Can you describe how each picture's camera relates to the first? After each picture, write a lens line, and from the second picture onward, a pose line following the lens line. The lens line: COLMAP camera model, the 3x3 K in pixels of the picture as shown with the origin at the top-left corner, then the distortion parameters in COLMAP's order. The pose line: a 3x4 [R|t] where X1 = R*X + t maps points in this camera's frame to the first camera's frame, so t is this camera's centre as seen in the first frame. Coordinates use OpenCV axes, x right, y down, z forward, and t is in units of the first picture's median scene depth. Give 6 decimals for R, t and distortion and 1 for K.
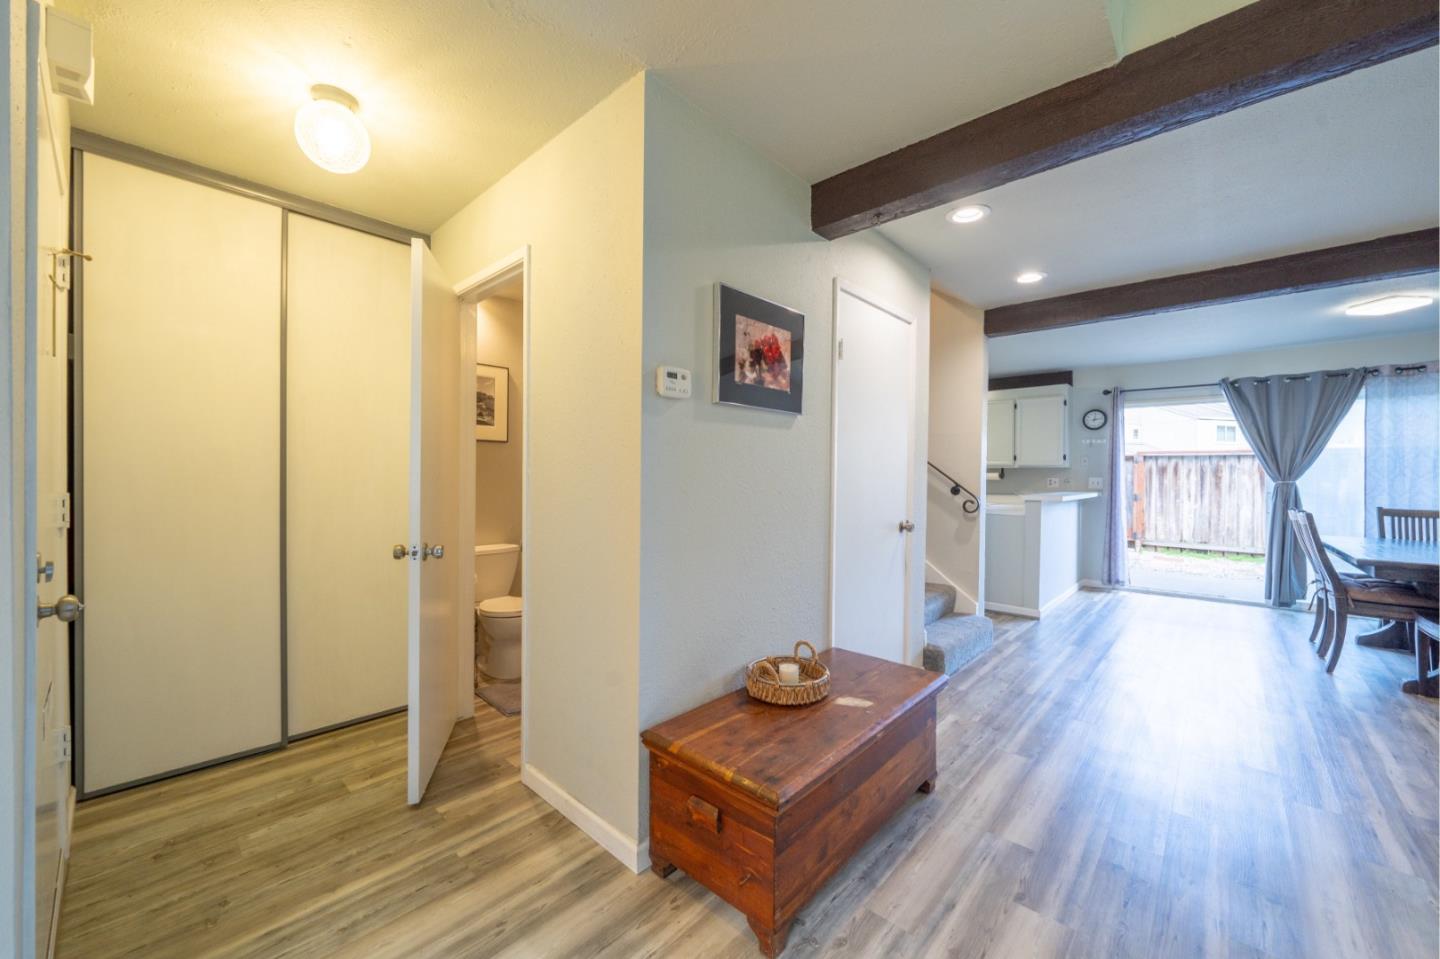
lens RADIAL K [[557.7, 0, 696.8], [0, 557.7, 479.8], [0, 0, 1]] dist [-0.000773, 0.000109]
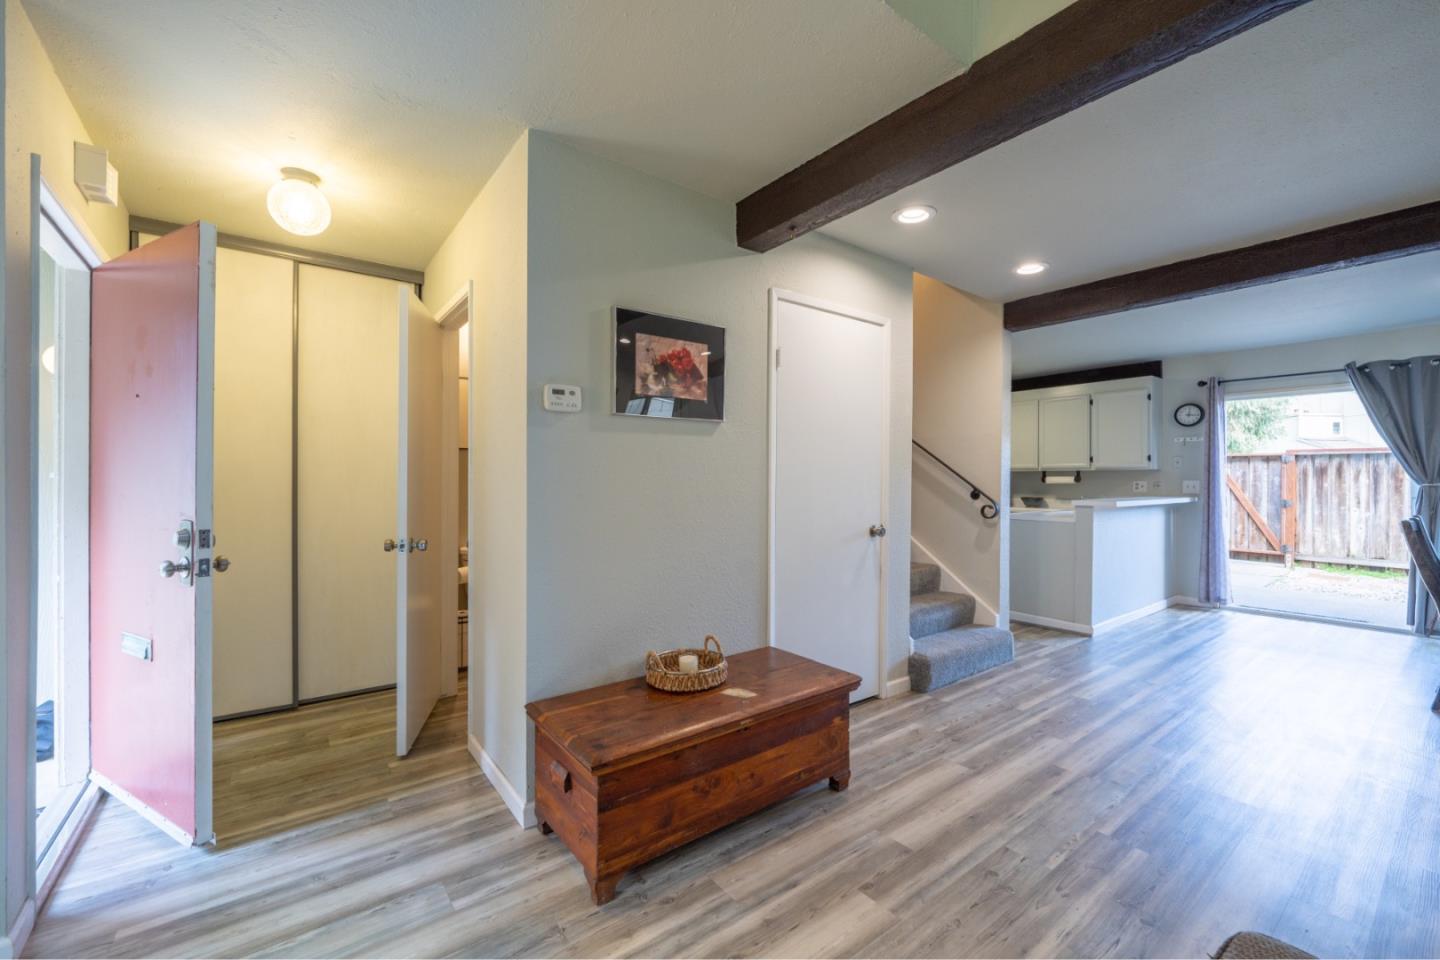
lens RADIAL K [[574.7, 0, 715.7], [0, 574.7, 481.4], [0, 0, 1]] dist [0.015632, 0.000129]
pose [[0.985830, -0.004123, -0.167697, 0.169241], [0.003217, 0.999979, -0.005677, 0.000072], [0.167717, 0.005057, 0.985822, -0.039362]]
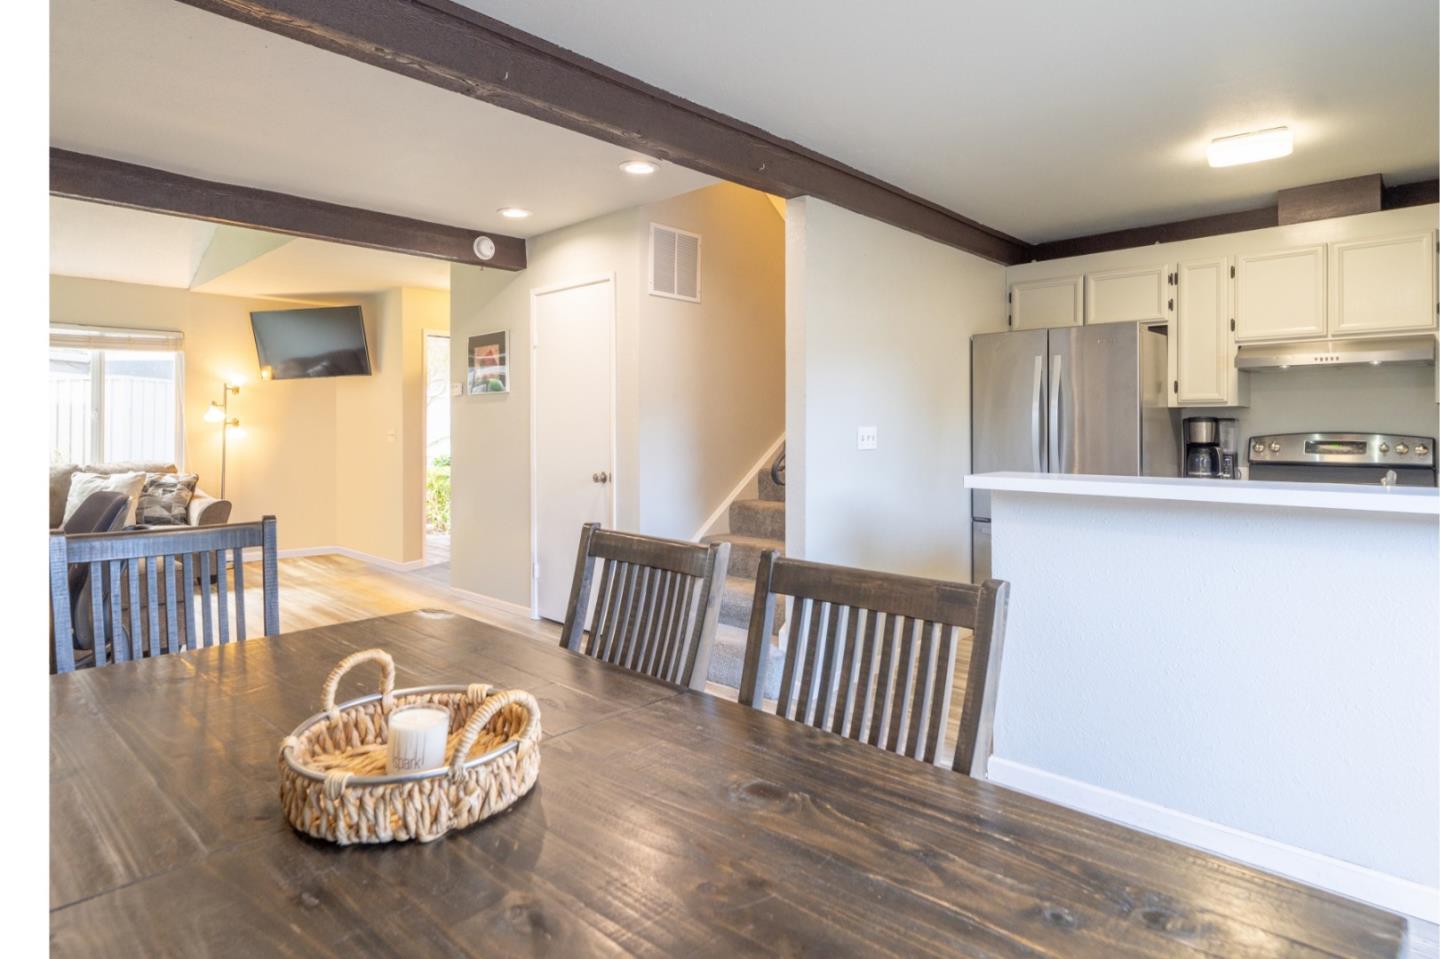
lens RADIAL K [[806.0, 0, 716.5], [0, 806.0, 423.5], [0, 0, 1]] dist [-0.002907, -0.000008]
pose [[-0.018110, -0.010499, -0.999781, 1.237243], [-0.004857, 0.999934, -0.010413, -0.002720], [0.999824, 0.004667, -0.018160, 0.820528]]
